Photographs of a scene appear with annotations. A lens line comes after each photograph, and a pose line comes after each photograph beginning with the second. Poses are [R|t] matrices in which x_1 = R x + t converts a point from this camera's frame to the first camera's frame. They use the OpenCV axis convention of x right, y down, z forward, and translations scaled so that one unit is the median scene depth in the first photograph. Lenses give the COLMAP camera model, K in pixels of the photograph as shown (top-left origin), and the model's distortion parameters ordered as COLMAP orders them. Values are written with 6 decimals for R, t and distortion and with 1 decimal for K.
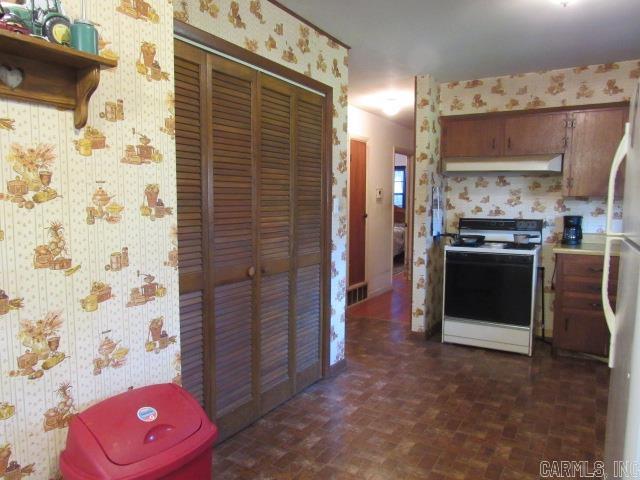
lens RADIAL K [[459.7, 0, 316.6], [0, 459.7, 240.7], [0, 0, 1]] dist [-0.023991, 0.007675]
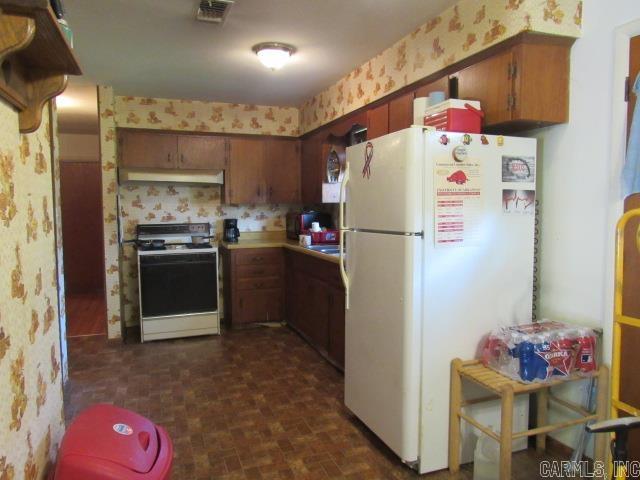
lens RADIAL K [[459.7, 0, 316.2], [0, 459.7, 241.1], [0, 0, 1]] dist [-0.023991, 0.007675]
pose [[0.629844, -0.066666, 0.773855, -0.274887], [0.075215, 0.996862, 0.024659, -0.006894], [-0.773071, 0.042674, 0.632882, 0.010275]]
